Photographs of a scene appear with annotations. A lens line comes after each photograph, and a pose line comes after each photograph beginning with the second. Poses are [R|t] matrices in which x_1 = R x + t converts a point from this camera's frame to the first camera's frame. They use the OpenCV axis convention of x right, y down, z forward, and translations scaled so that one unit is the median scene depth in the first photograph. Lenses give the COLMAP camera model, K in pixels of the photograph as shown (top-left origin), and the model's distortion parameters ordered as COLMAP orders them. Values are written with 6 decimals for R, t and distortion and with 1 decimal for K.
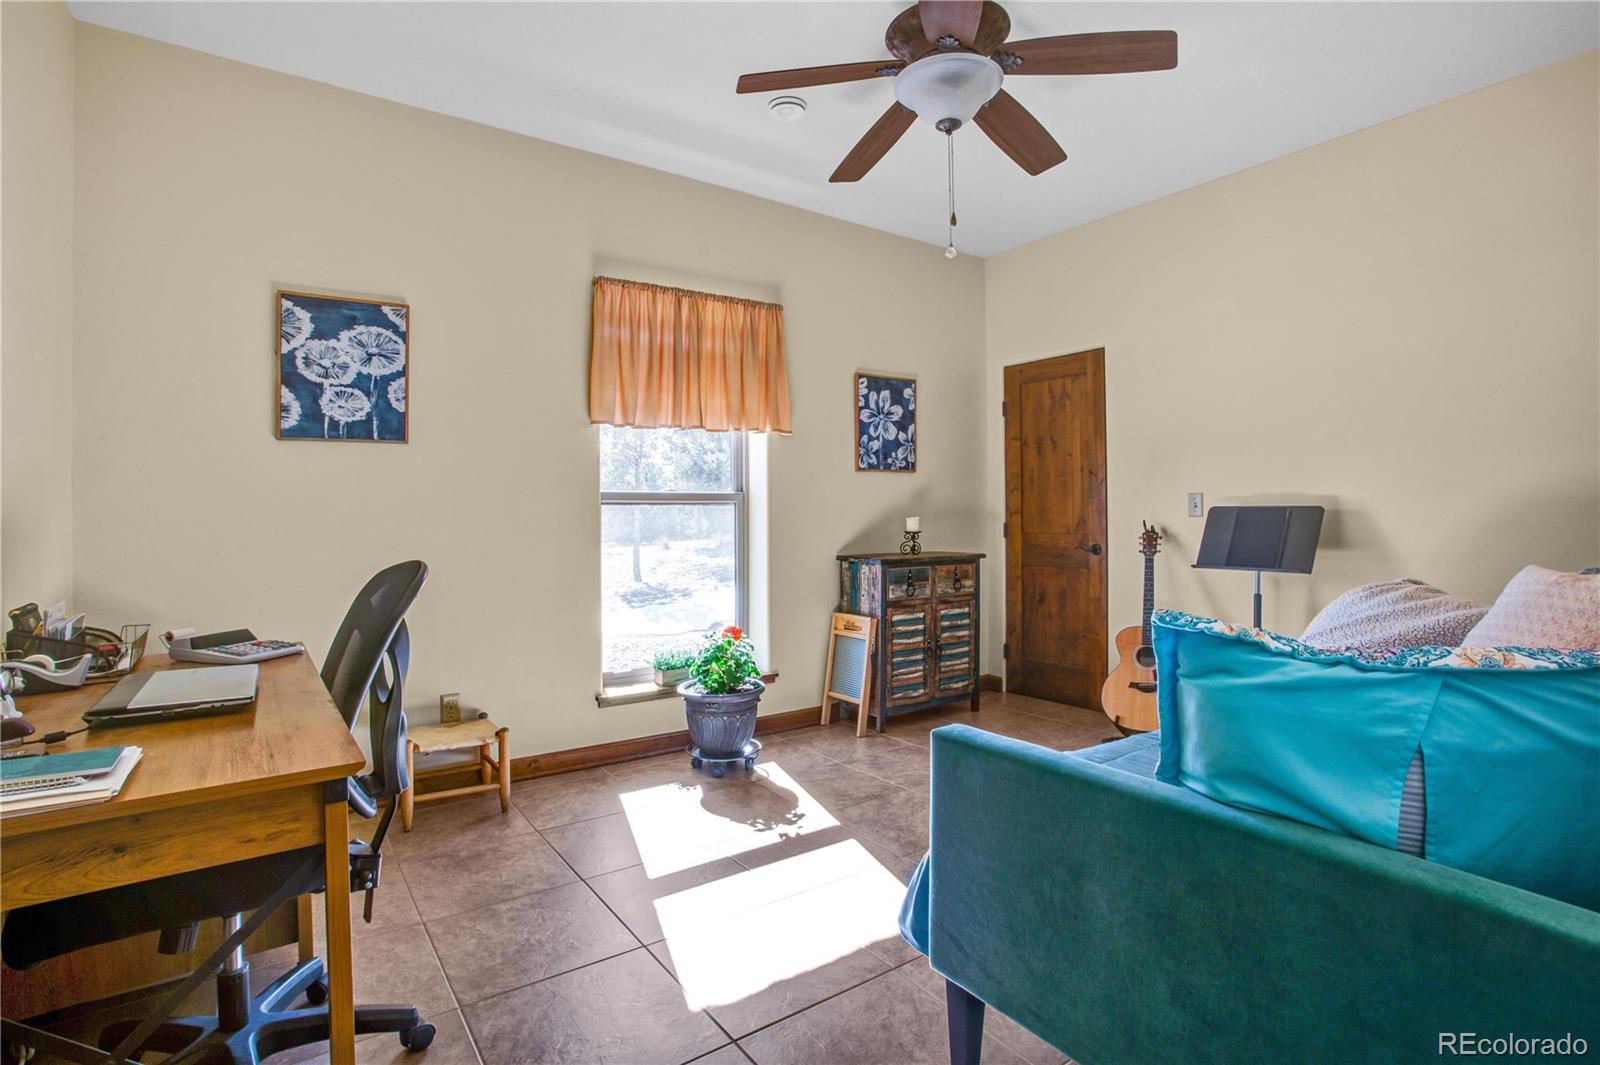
lens RADIAL K [[777.8, 0, 800.0], [0, 777.8, 493.3], [0, 0, 1]] dist [-0.064360, 0.000342]
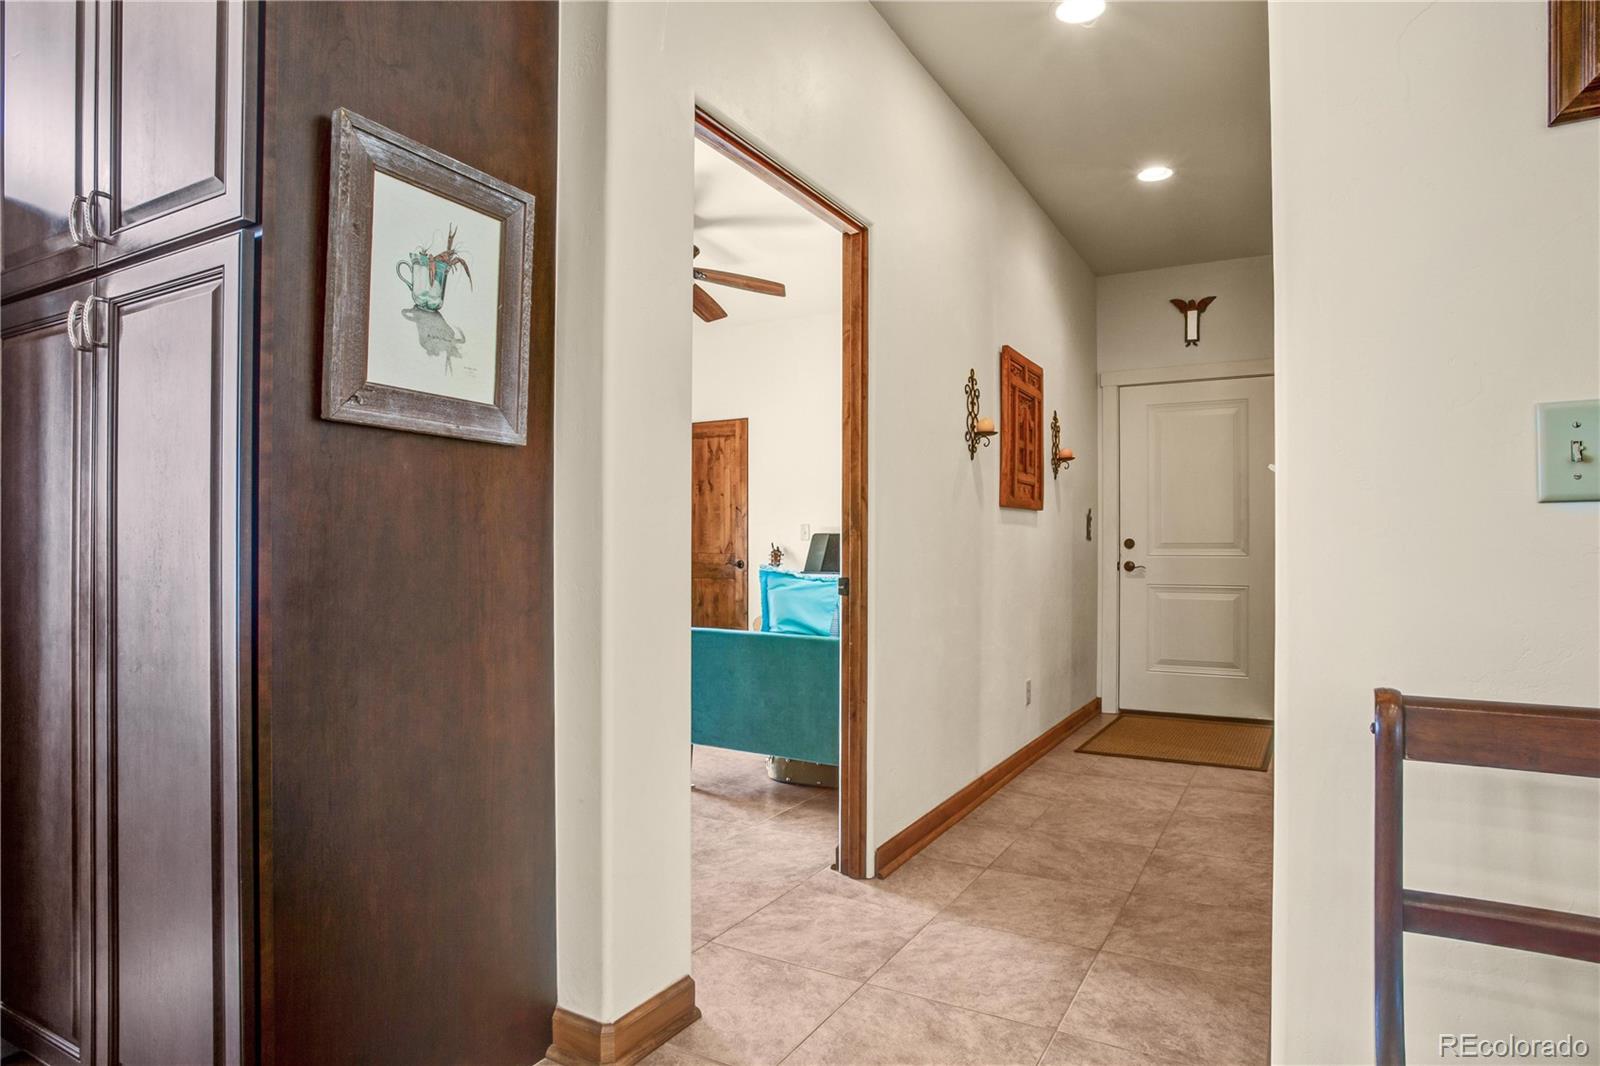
lens RADIAL K [[919.9, 0, 802.6], [0, 919.9, 549.3], [0, 0, 1]] dist [-0.076693, 0.000102]
pose [[0.908029, 0.001185, 0.418906, -0.200529], [-0.013147, 0.999584, 0.025669, 0.002399], [-0.418702, -0.028815, 0.907667, -0.531530]]
